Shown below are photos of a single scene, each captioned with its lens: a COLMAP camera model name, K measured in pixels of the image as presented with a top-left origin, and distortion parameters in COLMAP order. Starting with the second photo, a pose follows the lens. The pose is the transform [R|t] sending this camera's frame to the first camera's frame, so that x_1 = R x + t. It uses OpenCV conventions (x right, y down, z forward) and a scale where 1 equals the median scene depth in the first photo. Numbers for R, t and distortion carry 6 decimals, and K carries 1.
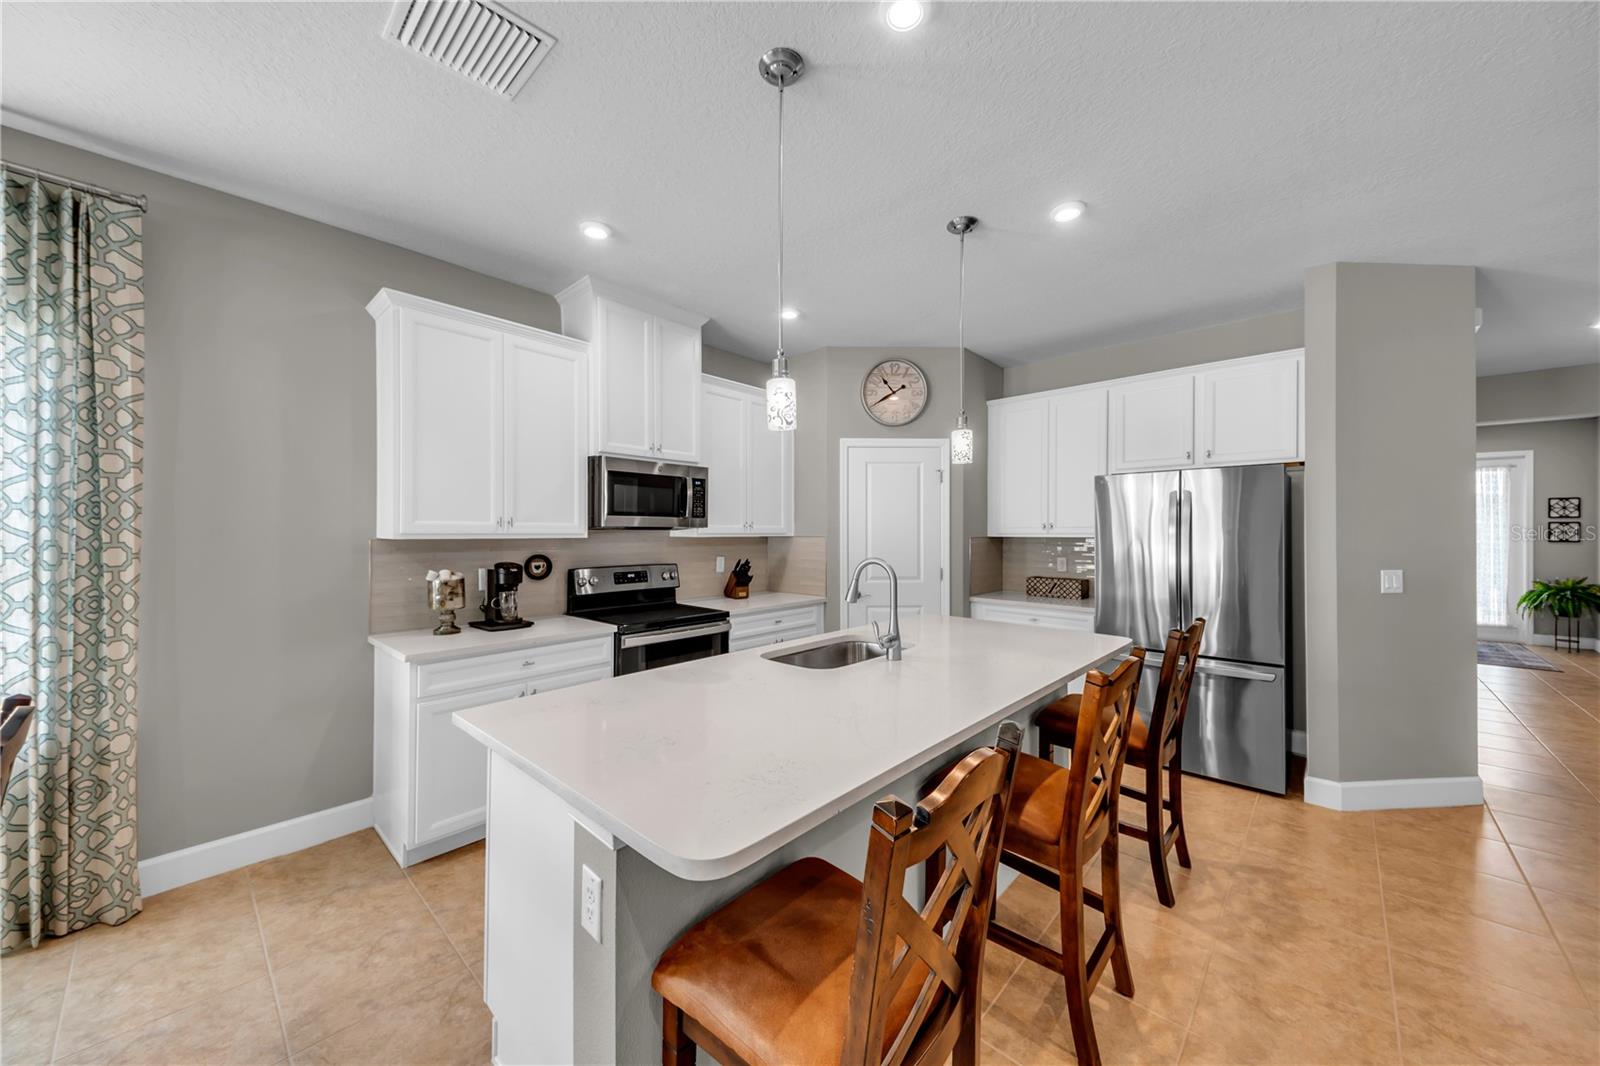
lens RADIAL K [[559.9, 0, 791.4], [0, 559.9, 530.7], [0, 0, 1]] dist [-0.000660, -0.002426]
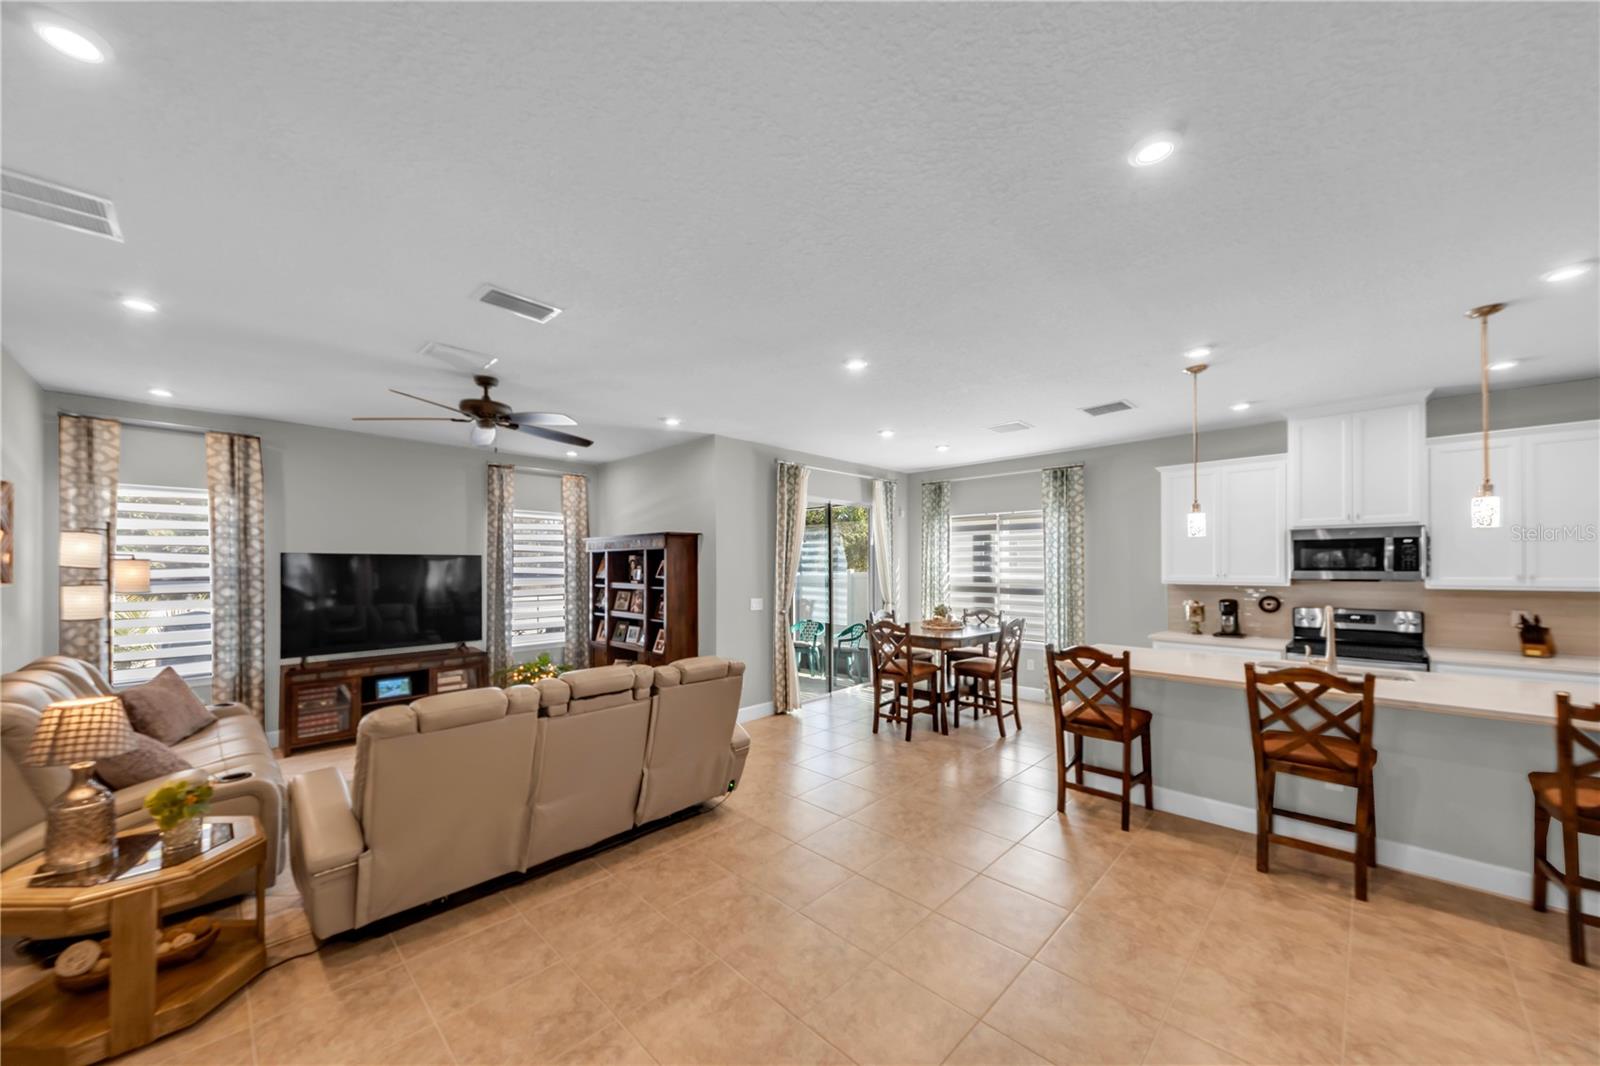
lens RADIAL K [[583.2, 0, 794.2], [0, 583.2, 557.5], [0, 0, 1]] dist [0.049179, -0.018567]
pose [[-0.023458, -0.018623, -0.999551, 1.185469], [0.000855, 0.999826, -0.018648, -0.032485], [0.999724, -0.001292, -0.023438, -0.260035]]
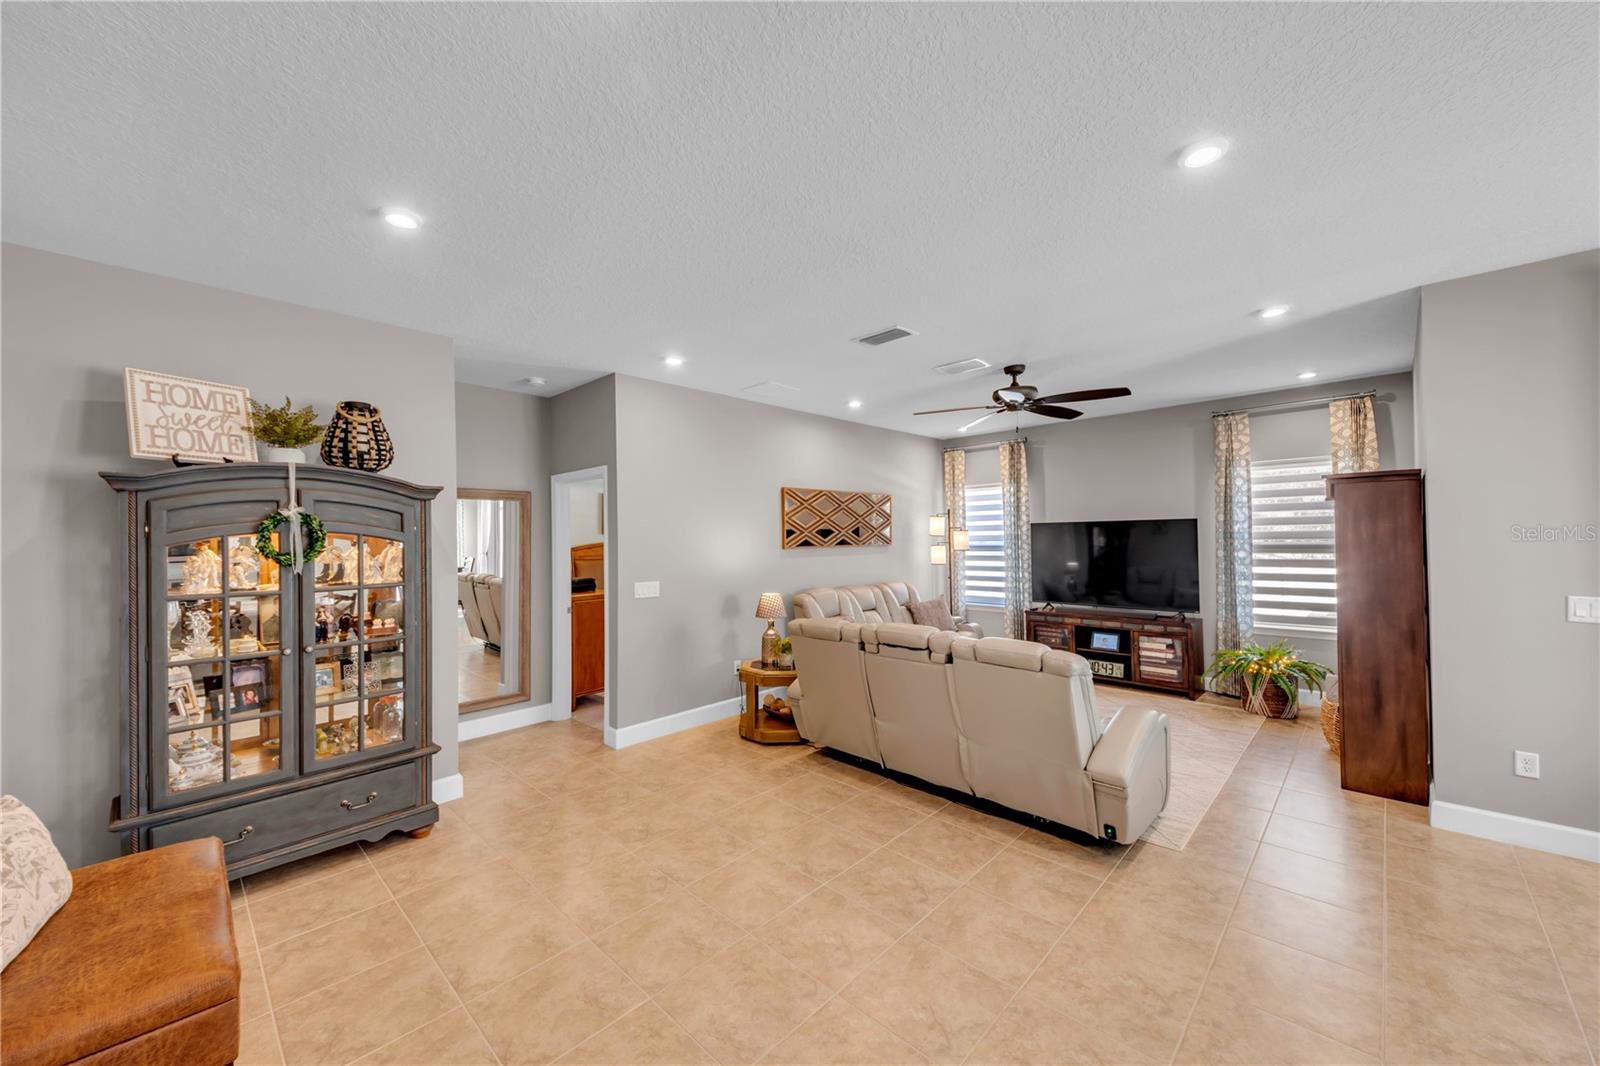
lens RADIAL K [[587.4, 0, 798.0], [0, 587.4, 535.9], [0, 0, 1]] dist [0.022936, -0.000155]
pose [[-0.999264, 0.011814, 0.036502, 0.473435], [0.011667, 0.999923, -0.004213, -0.032022], [-0.036549, -0.003784, -0.999325, 0.423732]]
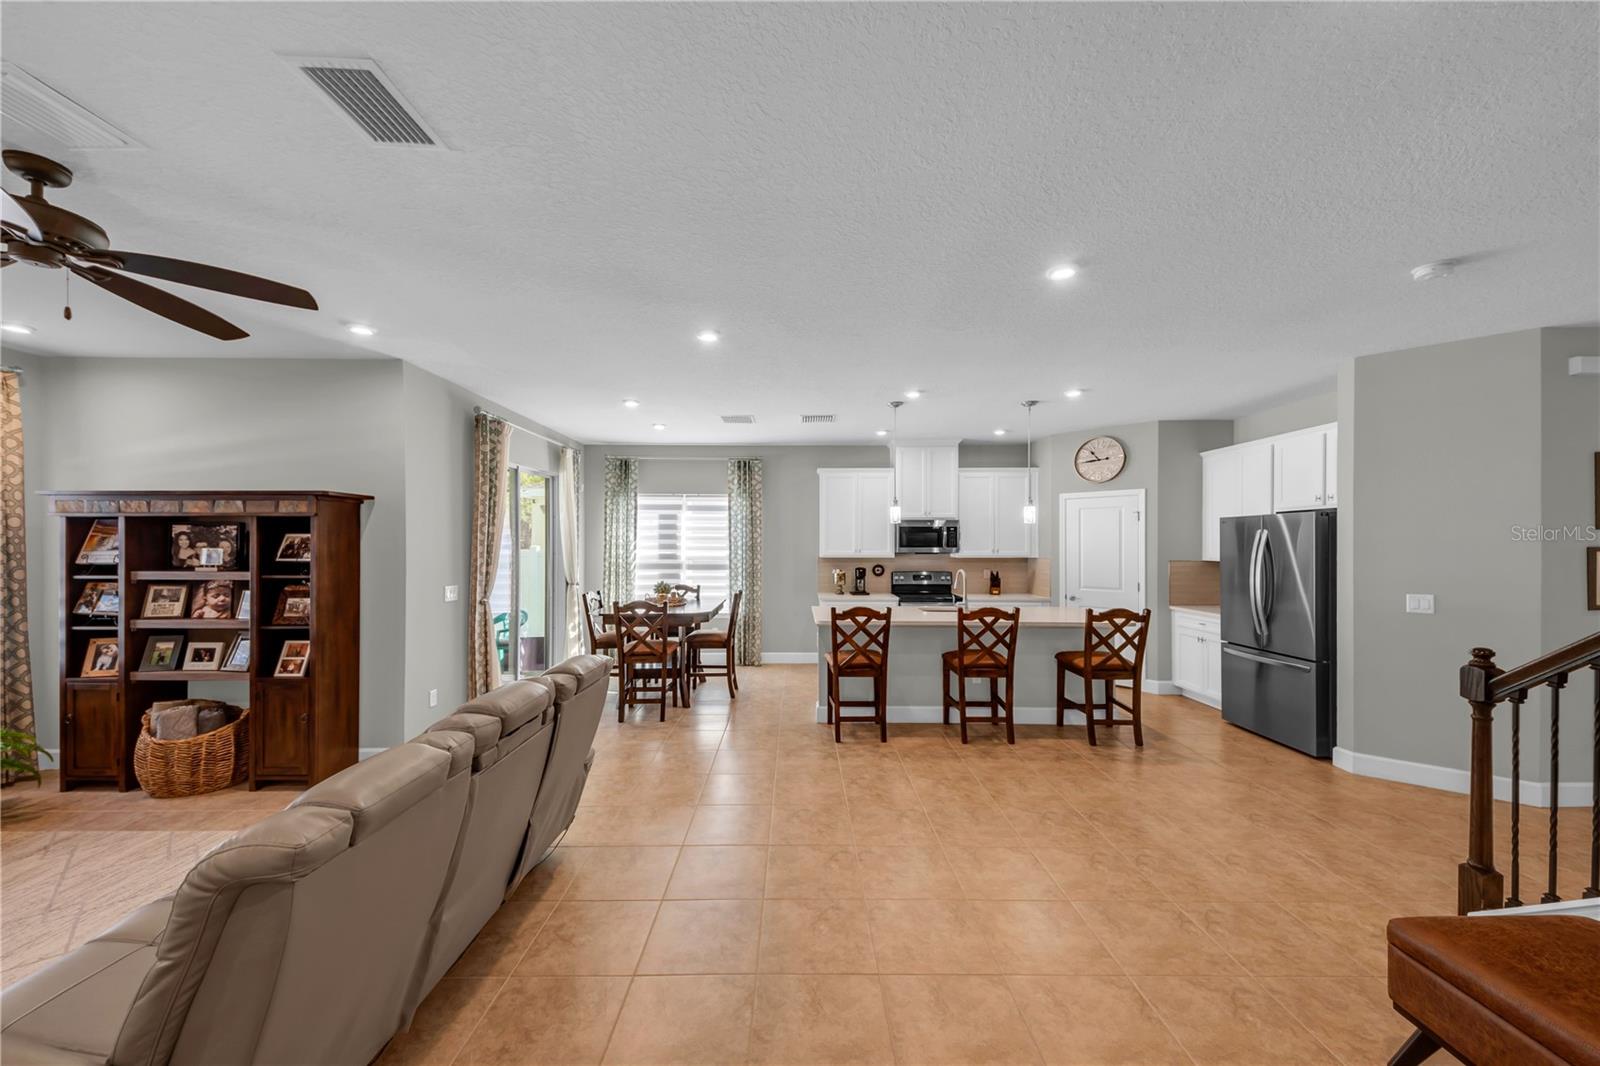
lens RADIAL K [[580.0, 0, 795.0], [0, 580.0, 547.3], [0, 0, 1]] dist [0.074129, -0.000040]
pose [[0.681859, -0.000045, -0.731483, 0.978186], [0.002408, 0.999995, 0.002183, -0.031451], [0.731479, -0.003250, 0.681856, -0.792854]]
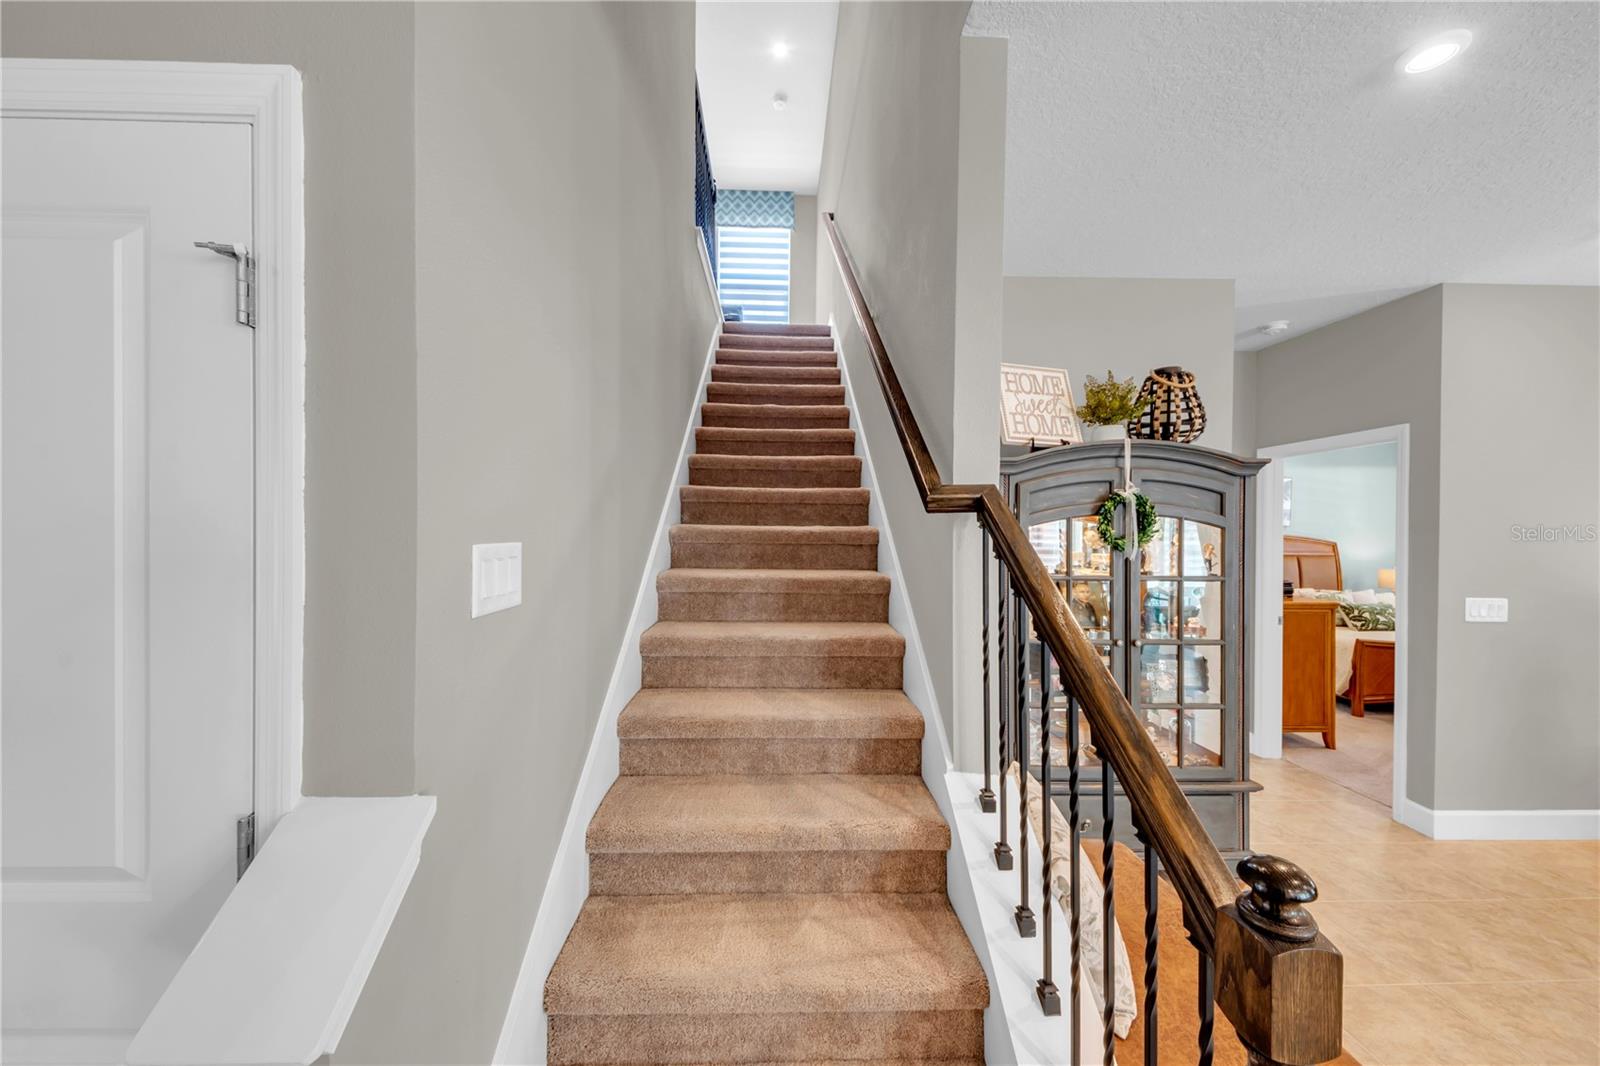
lens RADIAL K [[559.9, 0, 791.4], [0, 559.9, 530.7], [0, 0, 1]] dist [-0.000660, -0.002426]
pose [[-0.695177, -0.013844, 0.718705, 0.987801], [-0.015237, 0.999874, 0.004522, -0.025790], [-0.718677, -0.007808, -0.695300, 0.424681]]
